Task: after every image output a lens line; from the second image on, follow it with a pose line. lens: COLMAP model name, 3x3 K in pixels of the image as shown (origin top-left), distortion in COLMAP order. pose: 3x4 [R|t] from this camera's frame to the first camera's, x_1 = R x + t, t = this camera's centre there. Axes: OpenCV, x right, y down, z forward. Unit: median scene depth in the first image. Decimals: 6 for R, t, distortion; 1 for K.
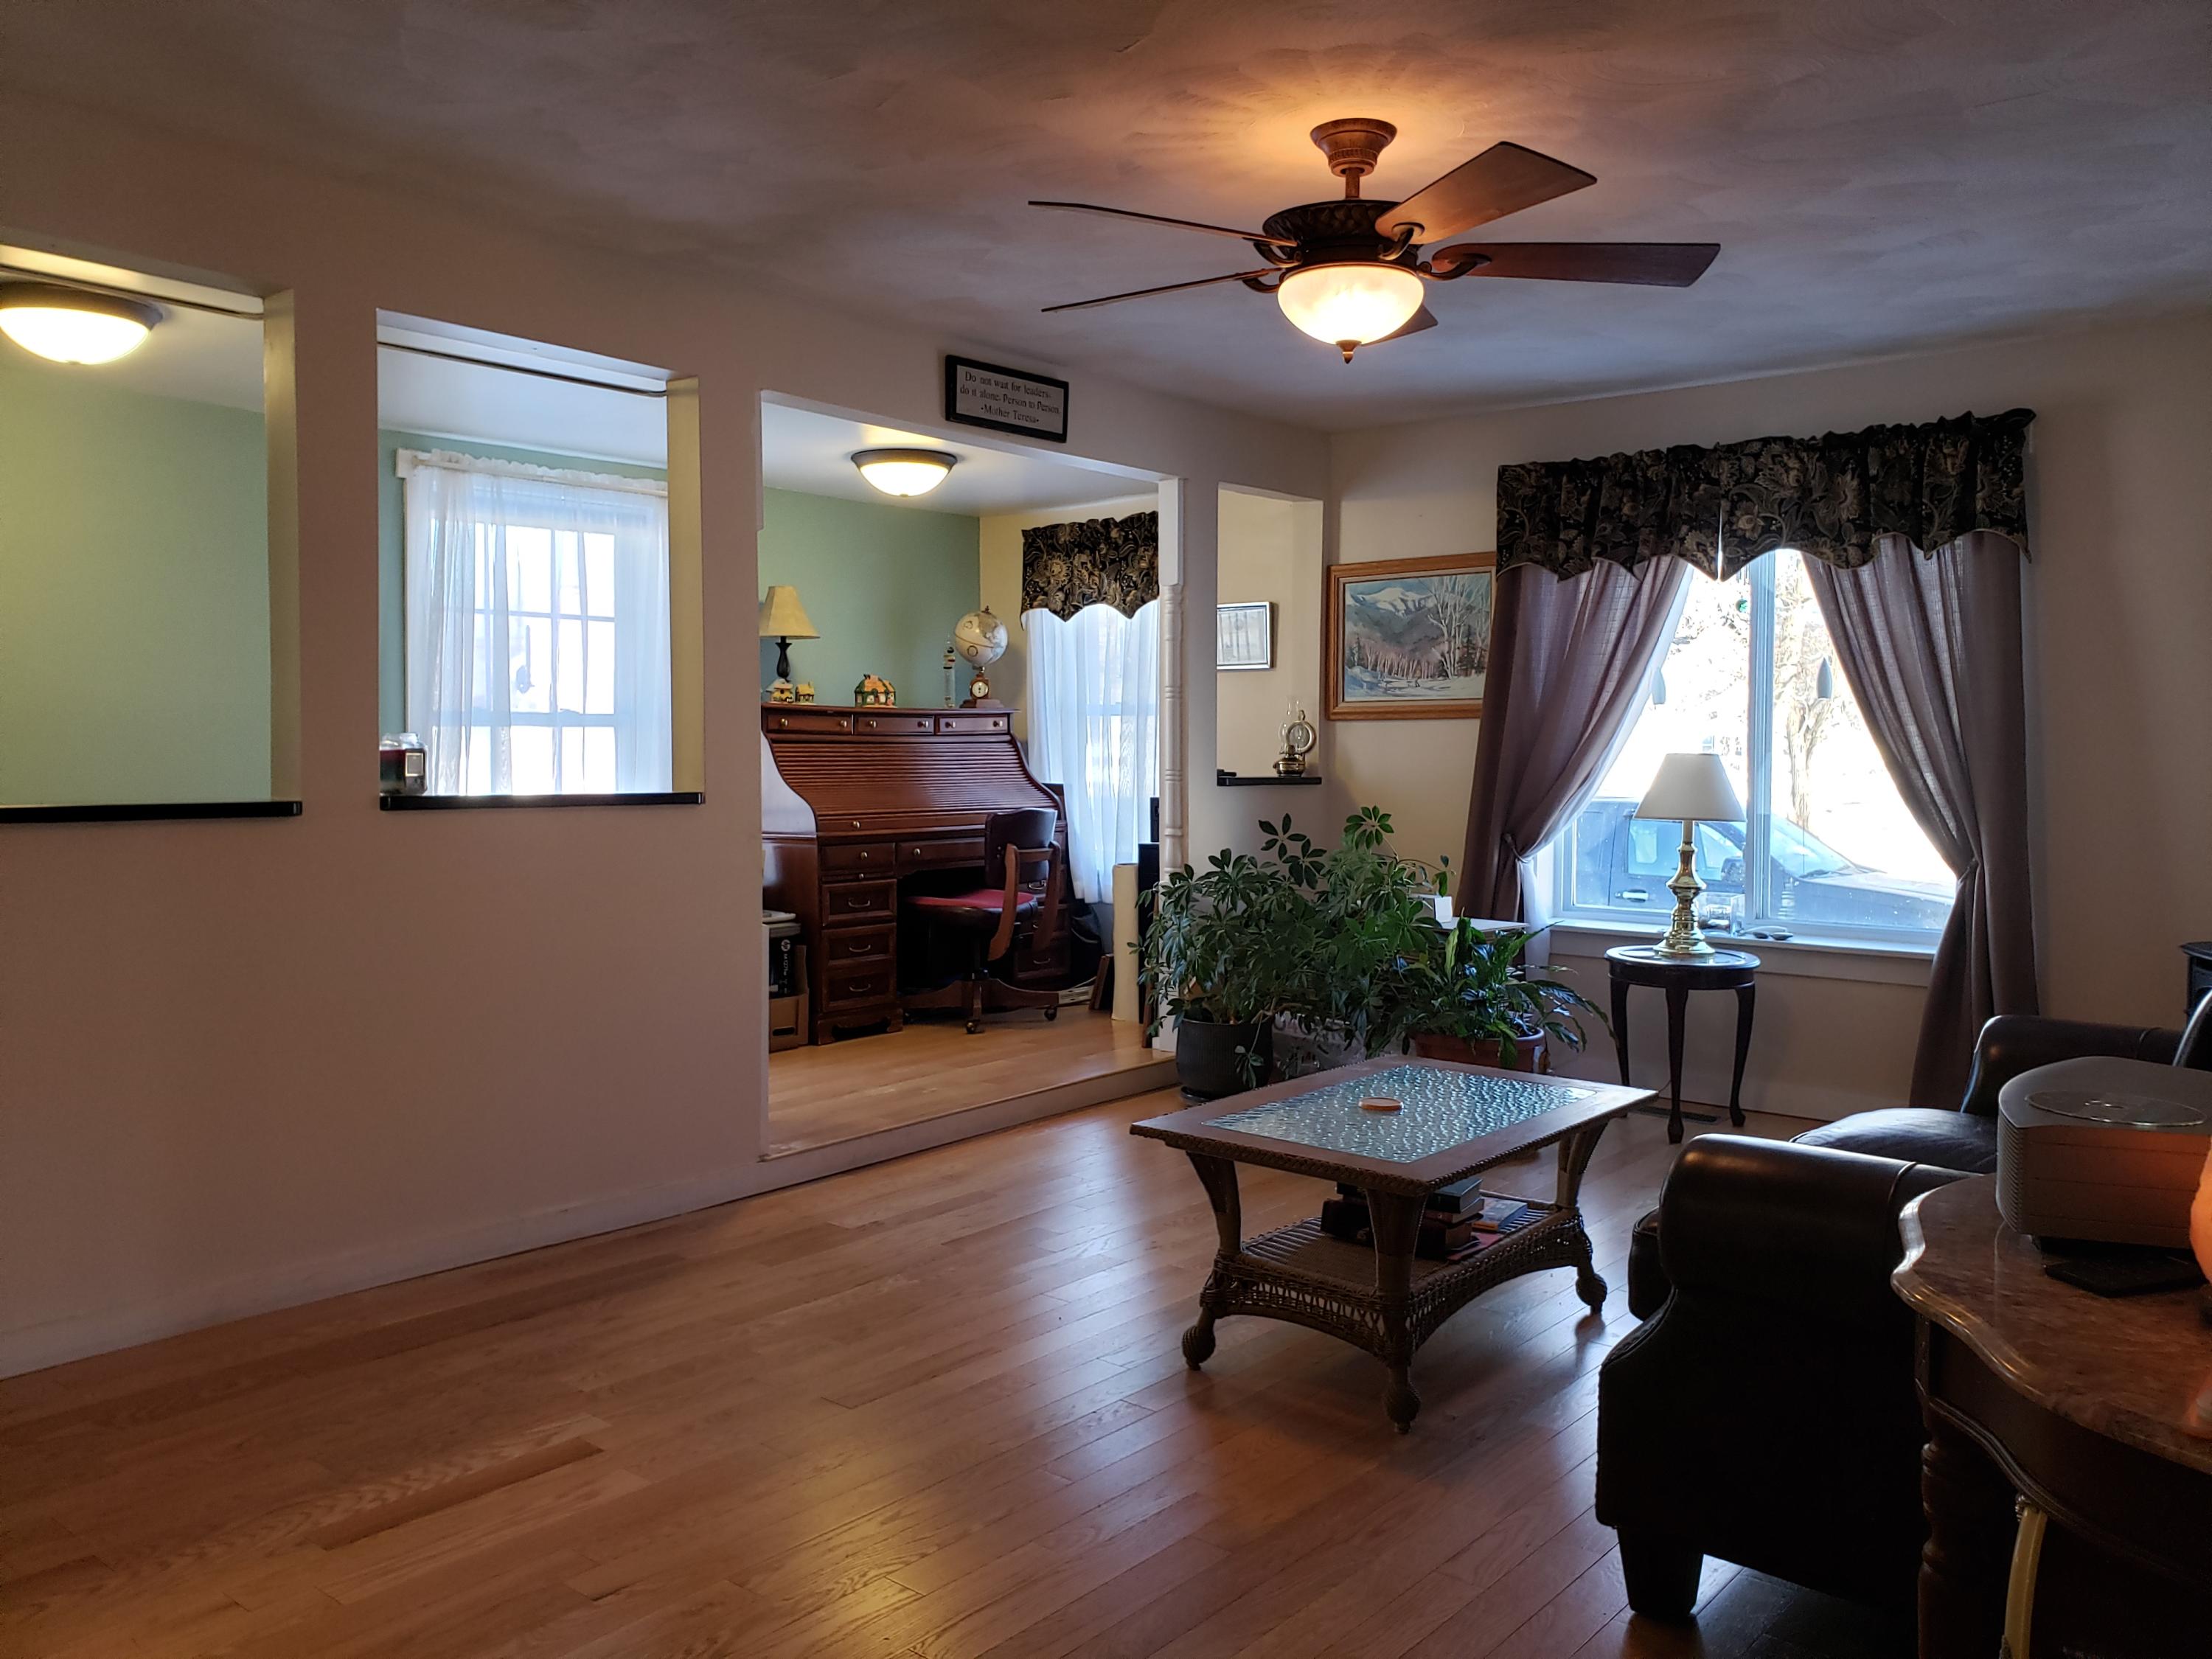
lens RADIAL K [[1729.4, 0, 1093.8], [0, 1729.4, 817.4], [0, 0, 1]] dist [0.042725, -0.029786]
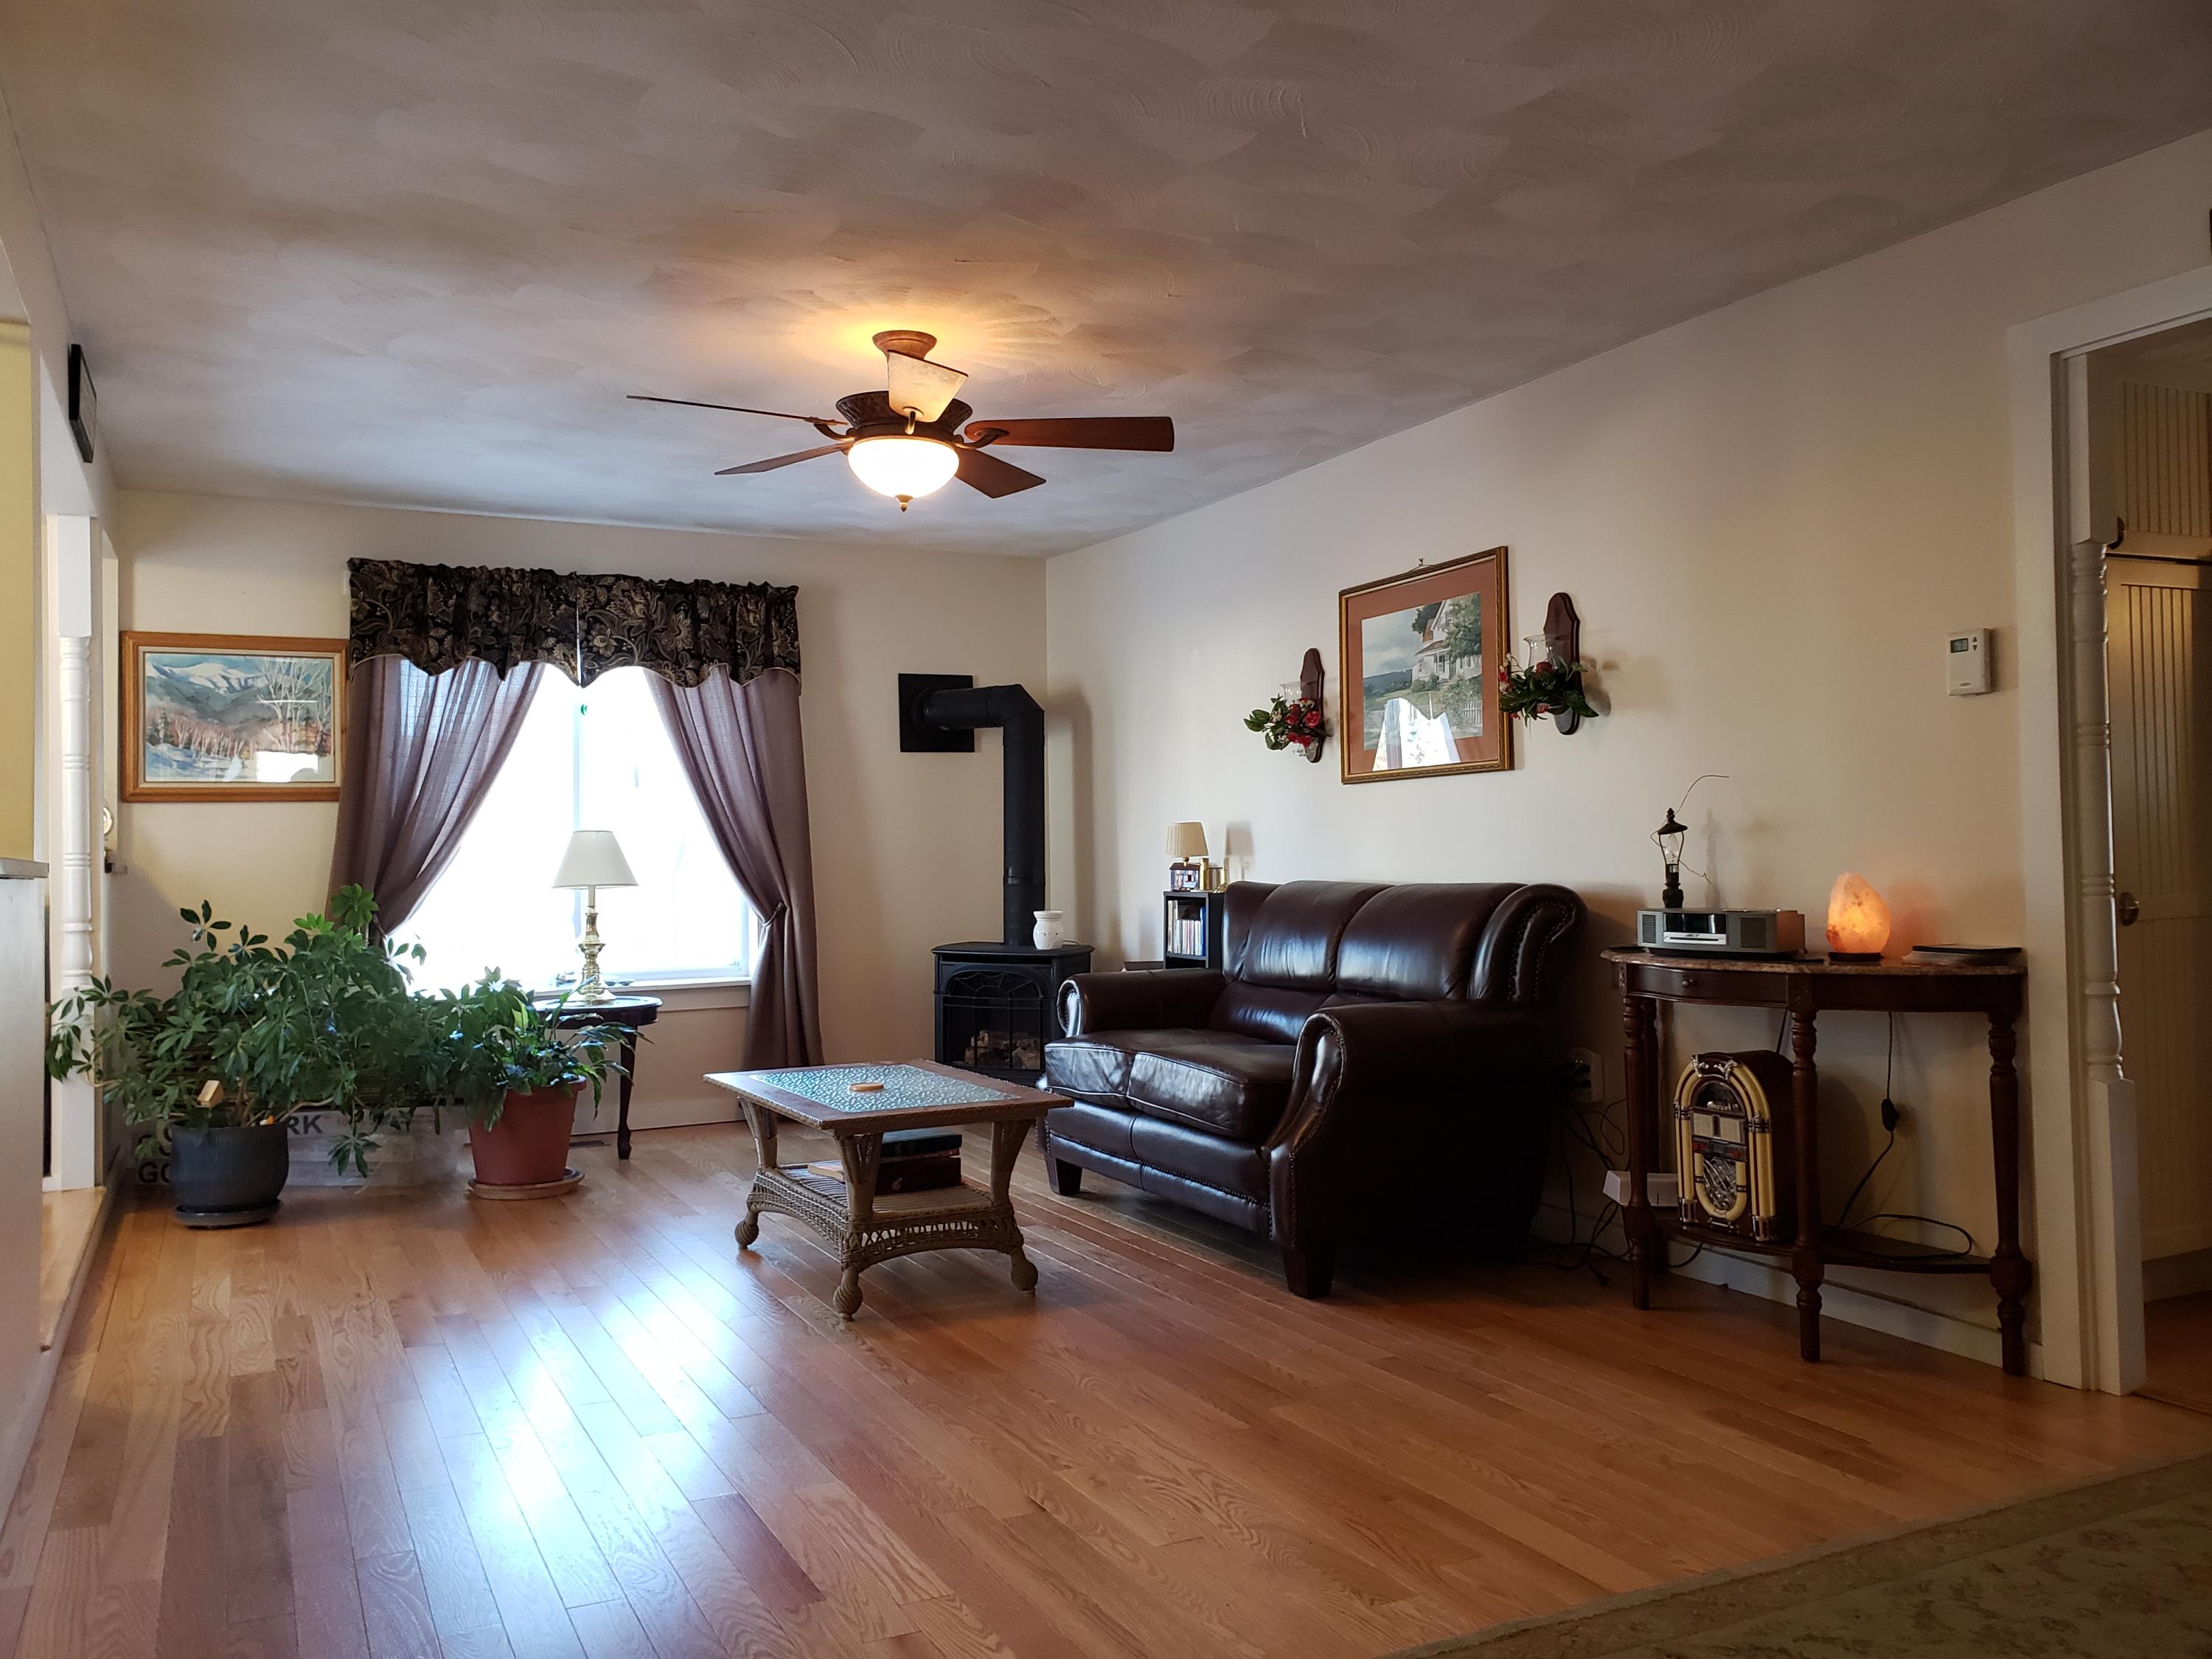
lens RADIAL K [[1729.4, 0, 1089.3], [0, 1729.4, 830.2], [0, 0, 1]] dist [0.042725, -0.029786]
pose [[0.401366, 0.003511, 0.915911, -0.587359], [0.055518, 0.998061, -0.028155, 0.014044], [-0.914233, 0.062150, 0.400393, 0.213137]]
